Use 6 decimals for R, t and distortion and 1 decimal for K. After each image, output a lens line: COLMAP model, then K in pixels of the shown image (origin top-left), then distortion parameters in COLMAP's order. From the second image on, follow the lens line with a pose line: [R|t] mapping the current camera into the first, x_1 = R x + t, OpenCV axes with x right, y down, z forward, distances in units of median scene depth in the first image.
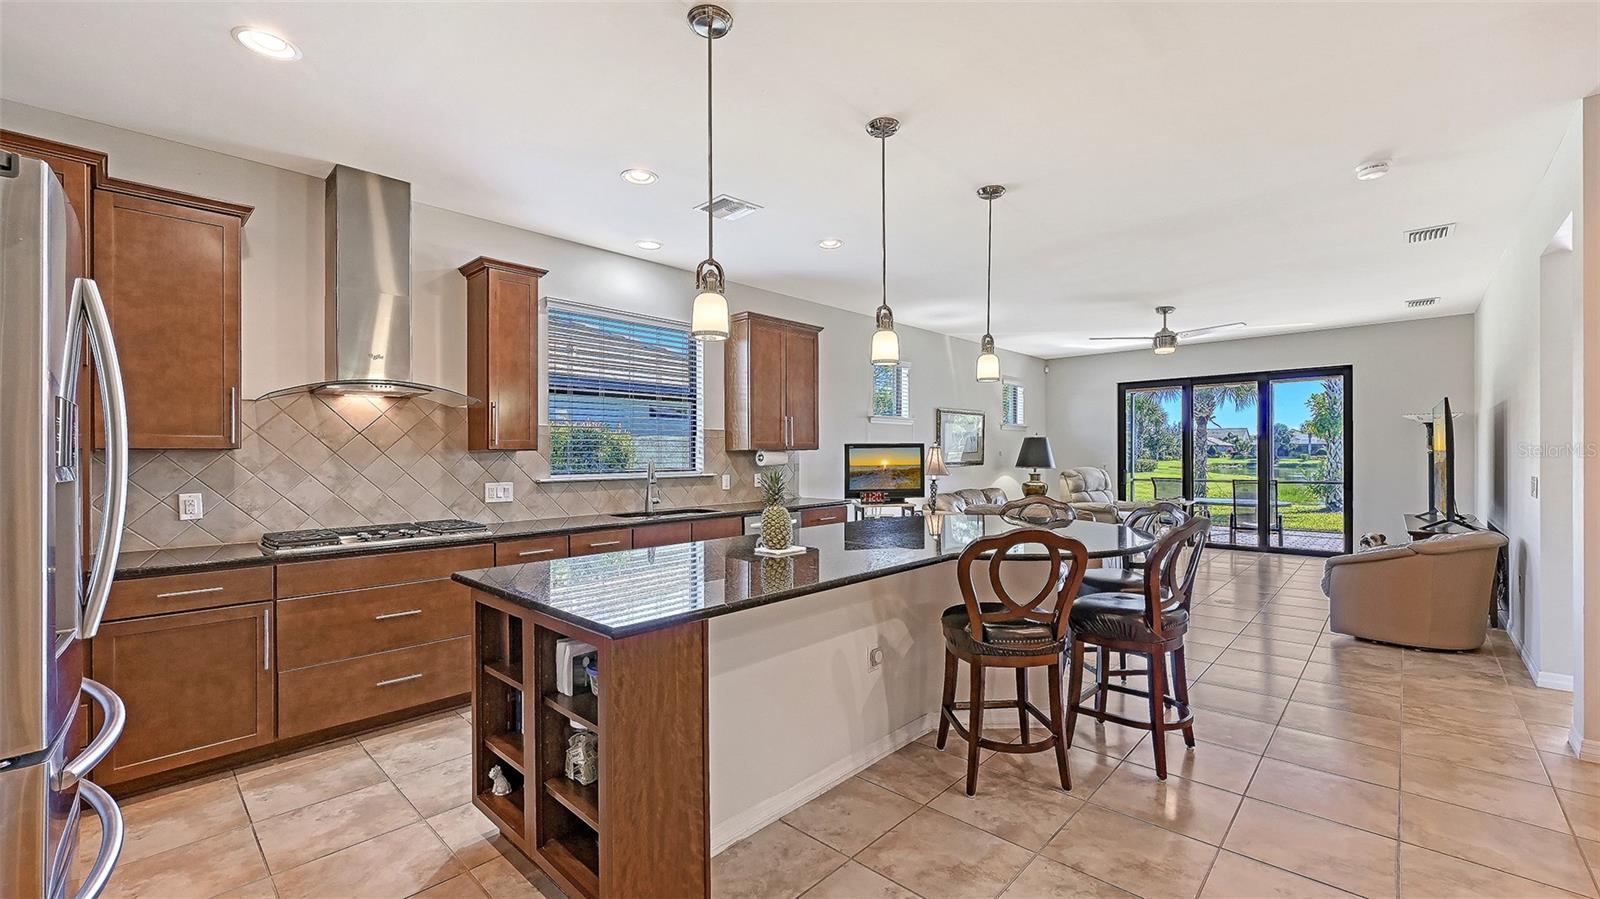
lens RADIAL K [[636.5, 0, 796.5], [0, 636.5, 460.7], [0, 0, 1]] dist [-0.000635, 0.000247]
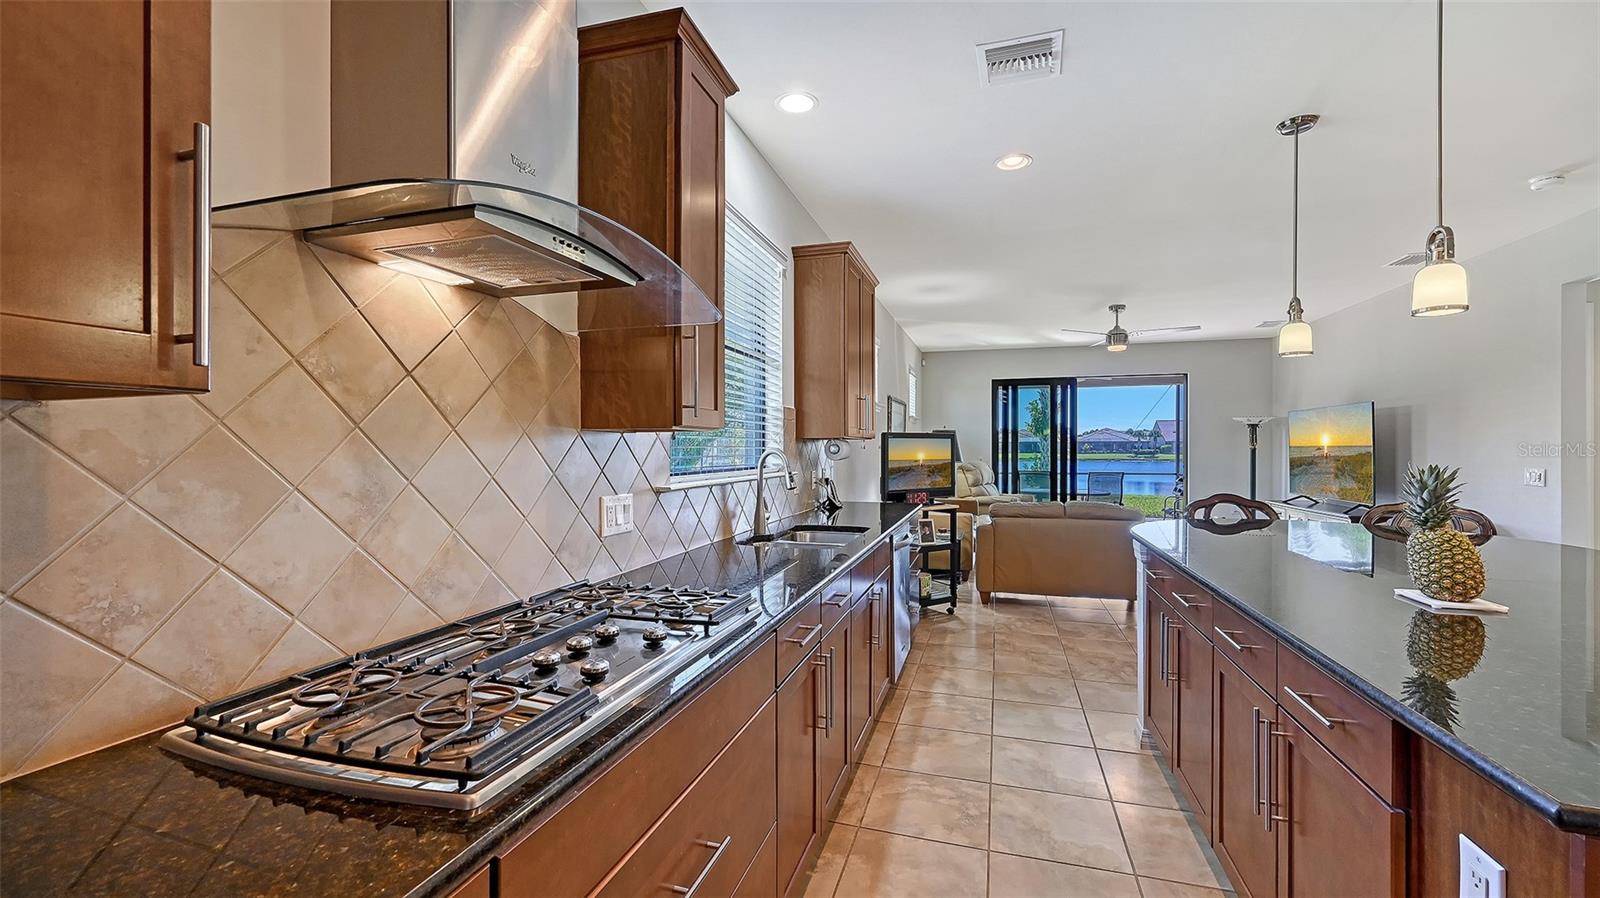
lens RADIAL K [[642.9, 0, 801.1], [0, 642.9, 450.1], [0, 0, 1]] dist [-0.000148, 0.000140]
pose [[0.892156, 0.004853, 0.451701, -0.485959], [-0.000925, 0.999960, -0.008915, 0.003401], [-0.451726, 0.007536, 0.892125, 0.421821]]
